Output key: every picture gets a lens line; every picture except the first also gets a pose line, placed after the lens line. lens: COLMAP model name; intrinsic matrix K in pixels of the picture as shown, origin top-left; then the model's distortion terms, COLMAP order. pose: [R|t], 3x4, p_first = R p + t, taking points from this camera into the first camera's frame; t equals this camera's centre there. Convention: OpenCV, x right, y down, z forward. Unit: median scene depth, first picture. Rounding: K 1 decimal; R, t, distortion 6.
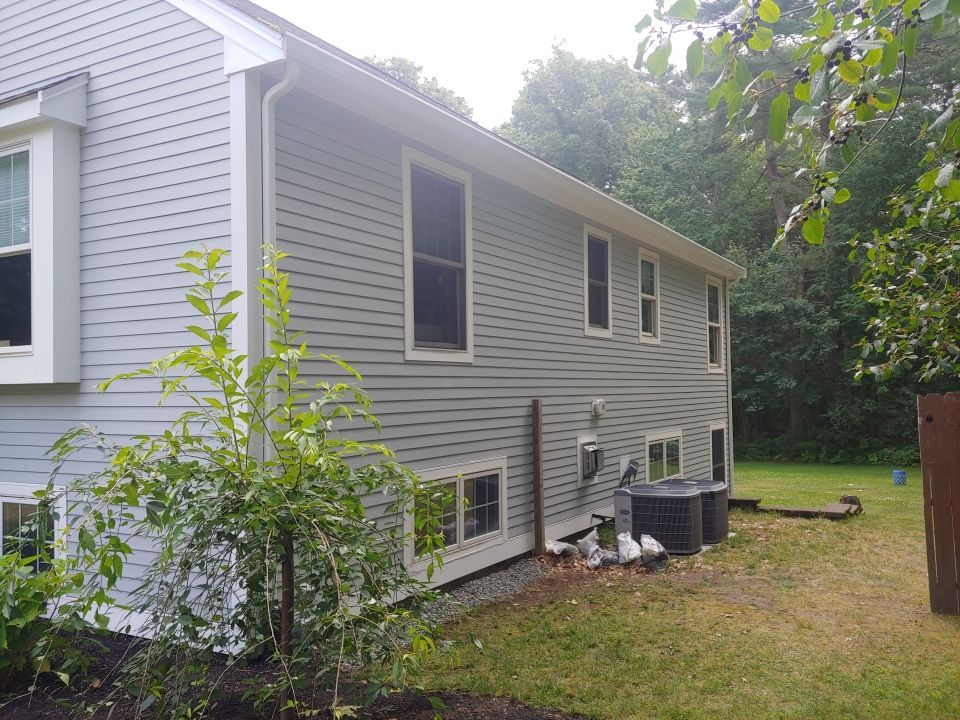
lens RADIAL K [[838.3, 0, 482.9], [0, 838.3, 369.0], [0, 0, 1]] dist [0.046261, -0.070140]
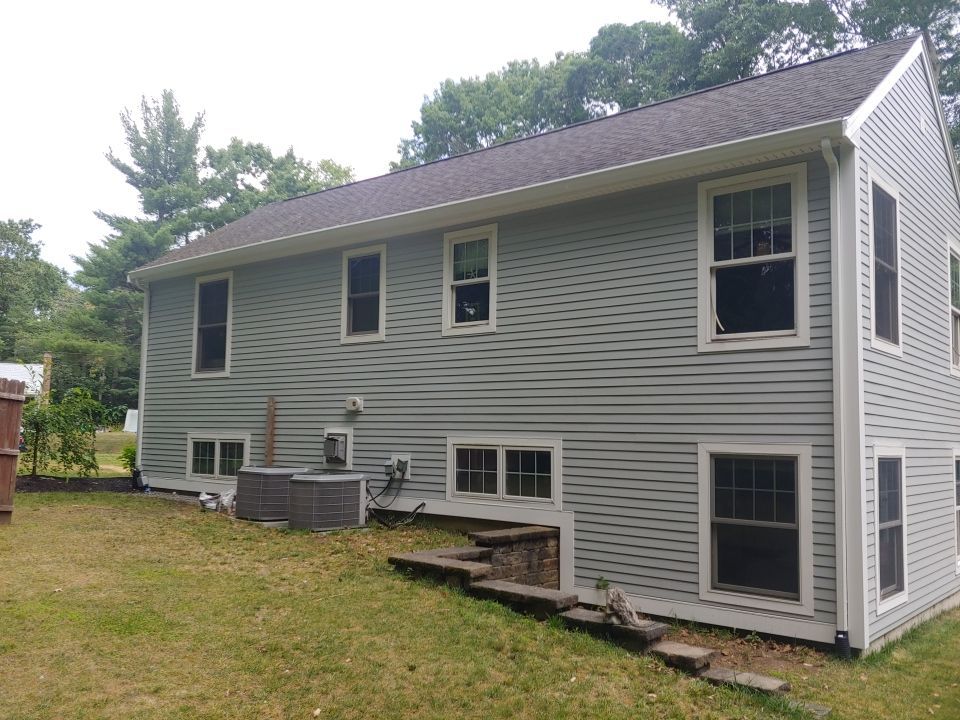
lens RADIAL K [[837.0, 0, 475.9], [0, 837.0, 358.8], [0, 0, 1]] dist [0.066199, -0.144250]
pose [[-0.169324, -0.083008, -0.982058, 1.196285], [0.006066, 0.996340, -0.085262, 0.079612], [0.985542, -0.020394, -0.168201, 1.313475]]
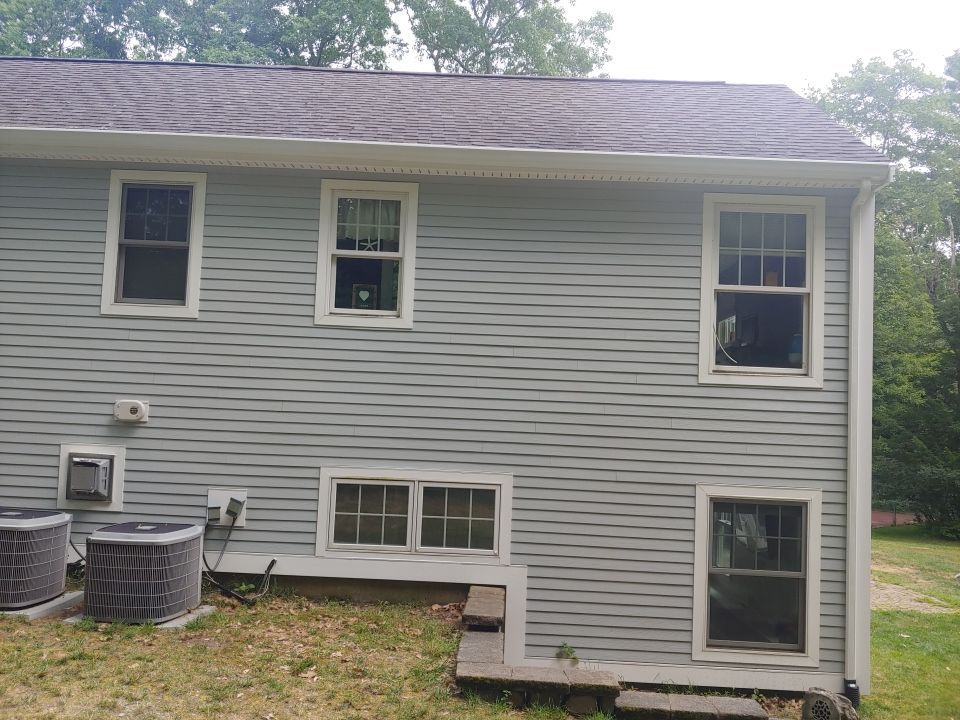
lens RADIAL K [[838.3, 0, 482.9], [0, 838.3, 369.0], [0, 0, 1]] dist [0.046261, -0.070140]
pose [[0.488163, -0.030287, -0.872227, 0.908750], [-0.030104, 0.998219, -0.051511, 0.036851], [0.872233, 0.051403, 0.486381, 0.879105]]
